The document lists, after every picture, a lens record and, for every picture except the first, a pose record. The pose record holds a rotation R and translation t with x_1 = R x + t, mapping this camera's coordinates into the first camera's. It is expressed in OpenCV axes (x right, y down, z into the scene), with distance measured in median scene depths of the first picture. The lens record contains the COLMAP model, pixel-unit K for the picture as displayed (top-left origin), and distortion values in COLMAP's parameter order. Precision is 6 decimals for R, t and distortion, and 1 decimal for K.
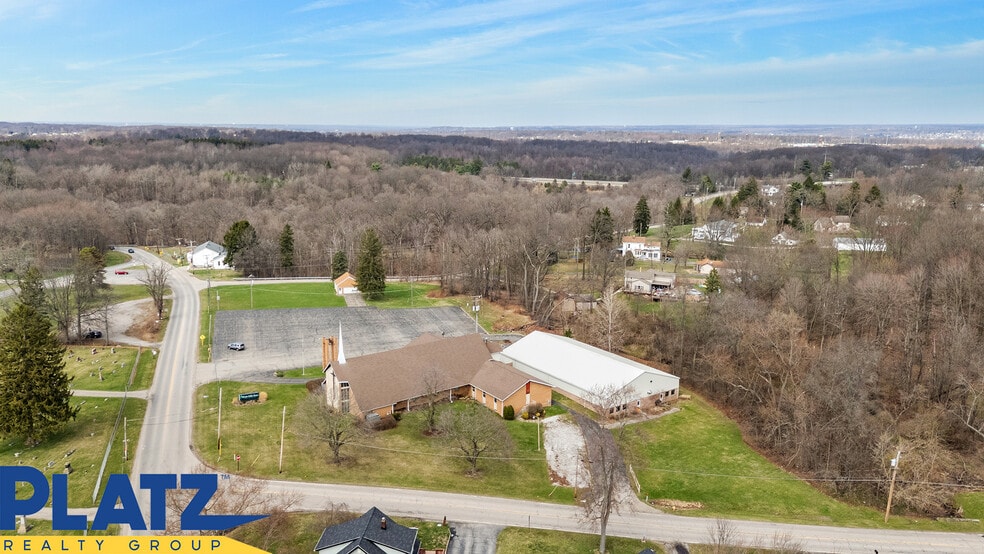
lens RADIAL K [[723.5, 0, 492.0], [0, 723.5, 277.0], [0, 0, 1]] dist [0.095599, -0.118515]
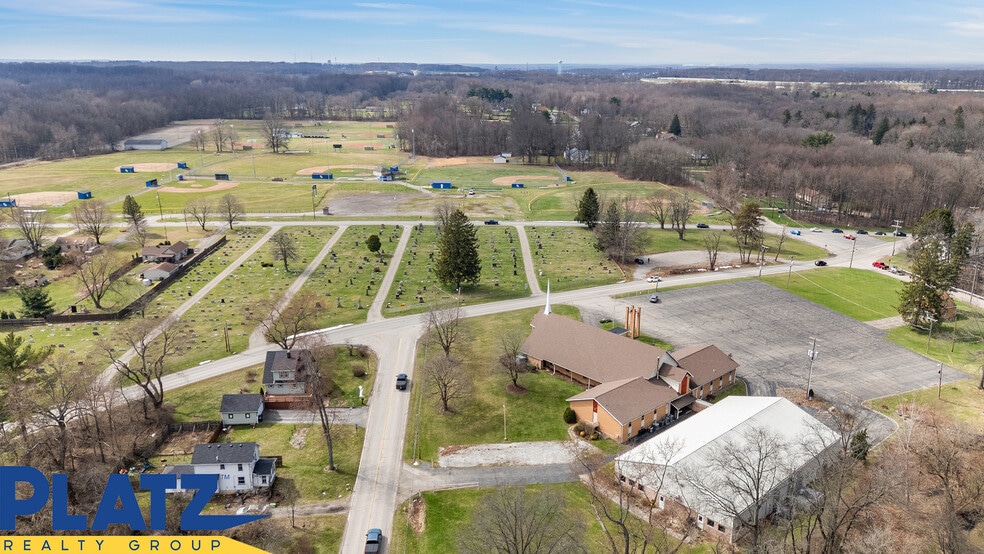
lens RADIAL K [[729.9, 0, 492.0], [0, 729.9, 277.0], [0, 0, 1]] dist [0.073813, -0.075298]
pose [[0.119459, 0.275813, -0.953759, 0.500006], [-0.205973, 0.946623, 0.247951, -0.120109], [0.971239, 0.166829, 0.169893, 0.379072]]
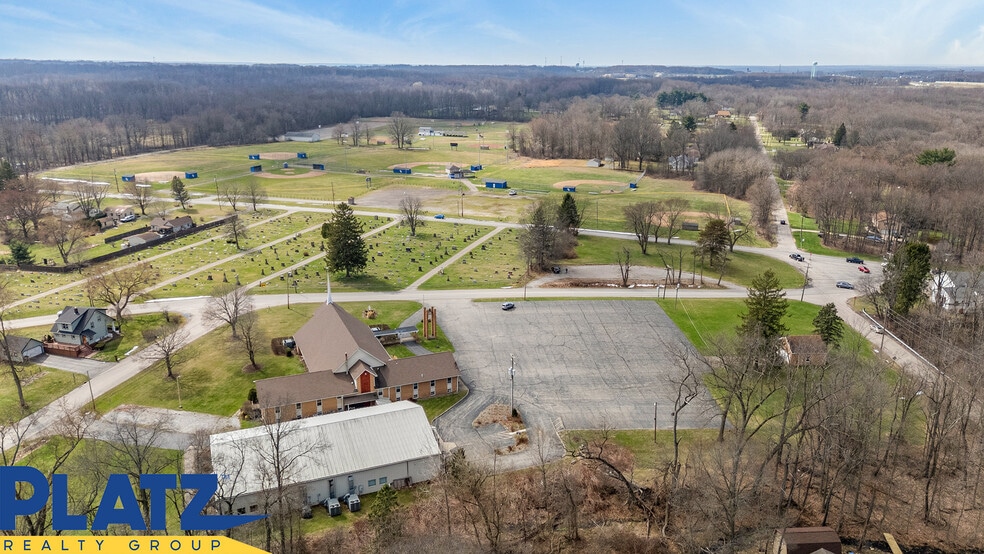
lens RADIAL K [[723.5, 0, 492.0], [0, 723.5, 277.0], [0, 0, 1]] dist [0.095599, -0.118515]
pose [[-0.228157, 0.268737, -0.935802, 0.486665], [-0.205208, 0.926289, 0.316037, -0.207567], [0.951753, 0.264140, -0.156192, 0.792252]]
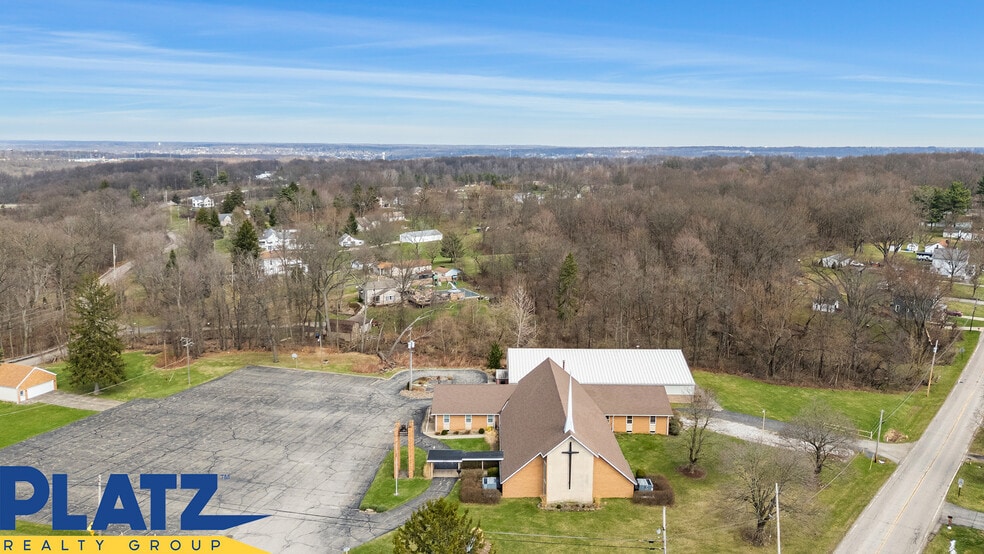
lens RADIAL K [[723.5, 0, 492.0], [0, 723.5, 277.0], [0, 0, 1]] dist [0.095599, -0.118515]
pose [[0.577362, -0.148001, 0.802963, -0.427966], [0.165048, 0.984288, 0.062746, -0.045672], [-0.799633, 0.096300, 0.592717, 0.346622]]
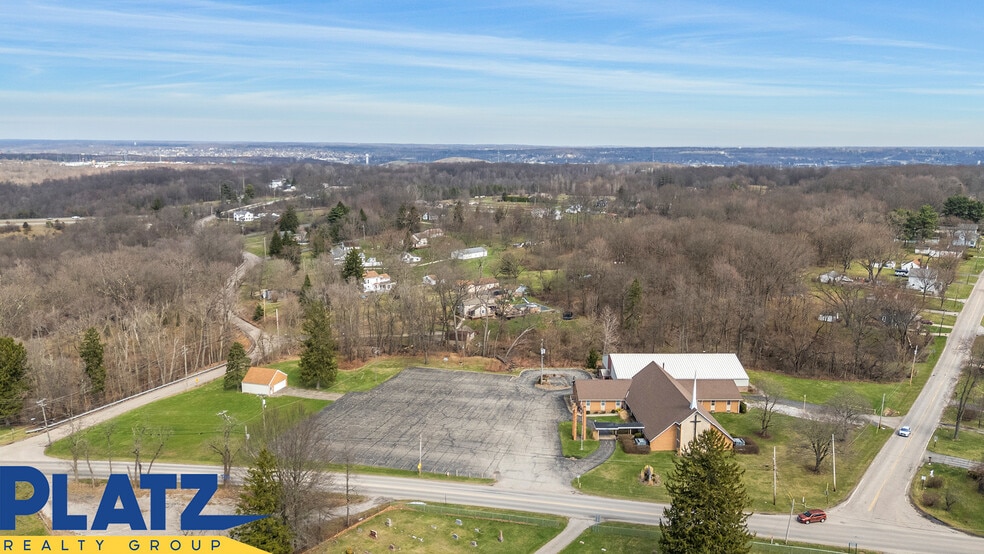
lens RADIAL K [[723.5, 0, 492.0], [0, 723.5, 277.0], [0, 0, 1]] dist [0.095599, -0.118515]
pose [[0.549454, -0.153480, 0.821306, -0.681688], [0.168231, 0.983174, 0.071182, -0.113593], [-0.818412, 0.099058, 0.566029, 0.330918]]
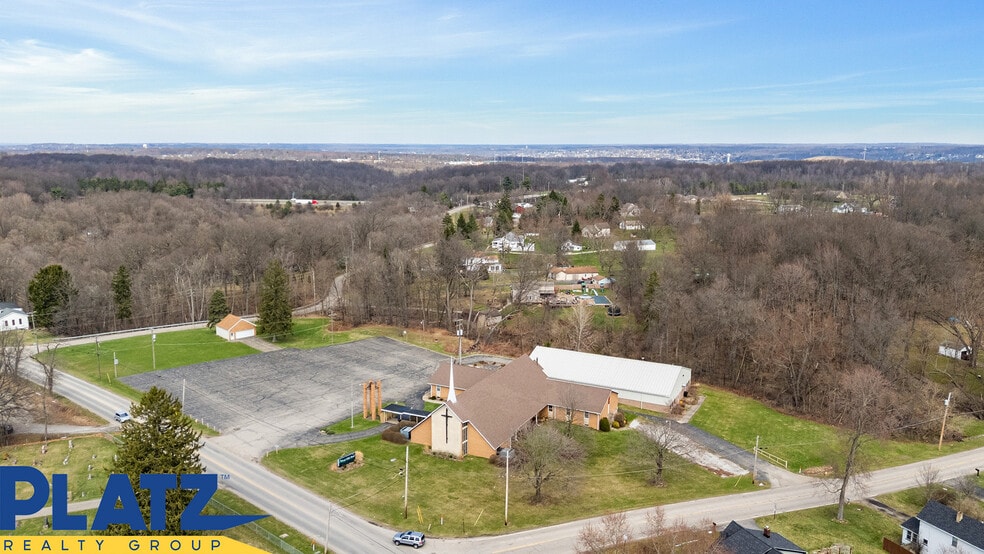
lens RADIAL K [[729.9, 0, 492.0], [0, 729.9, 277.0], [0, 0, 1]] dist [0.073813, -0.075298]
pose [[0.888769, -0.085474, 0.450316, -0.310833], [0.096498, 0.995332, -0.001531, -0.019235], [-0.448083, 0.044815, 0.892868, 0.073291]]
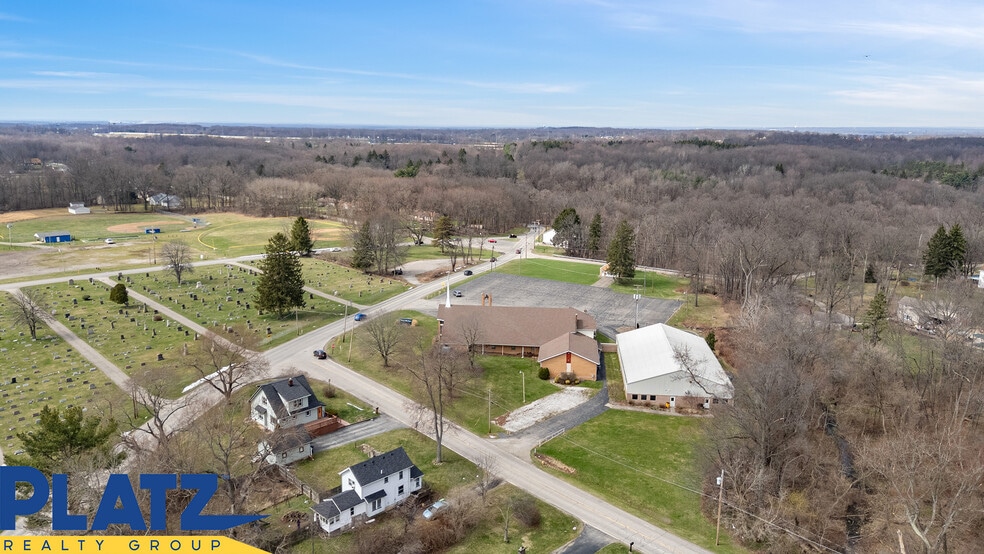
lens RADIAL K [[723.5, 0, 492.0], [0, 723.5, 277.0], [0, 0, 1]] dist [0.095599, -0.118515]
pose [[0.746684, 0.139294, -0.650431, 0.378204], [-0.141282, 0.988728, 0.049552, -0.006129], [0.650002, 0.054895, 0.757947, 0.032315]]
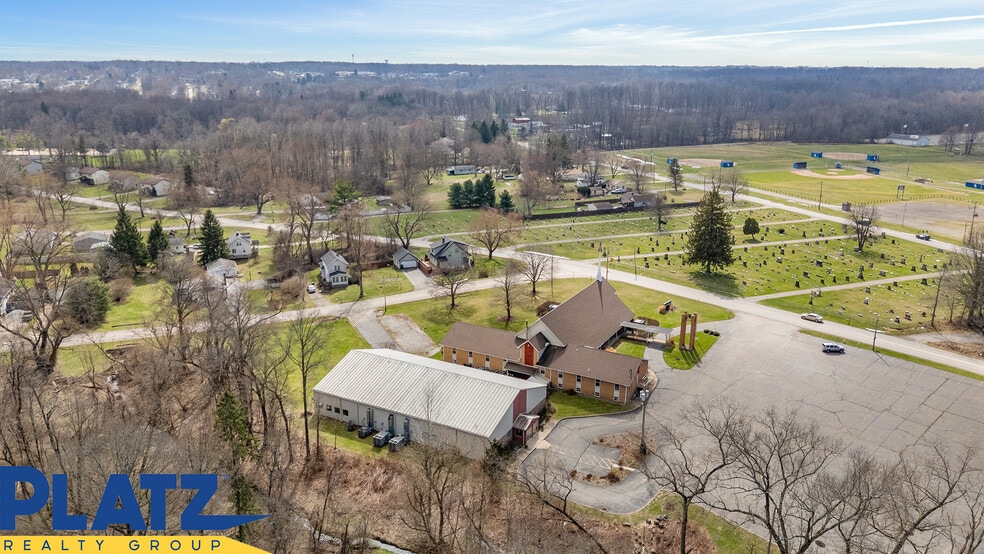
lens RADIAL K [[723.5, 0, 492.0], [0, 723.5, 277.0], [0, 0, 1]] dist [0.095599, -0.118515]
pose [[-0.905189, 0.107126, -0.411286, 0.234383], [-0.097953, 0.889076, 0.447157, -0.218051], [0.413567, 0.445049, -0.794288, 1.021408]]
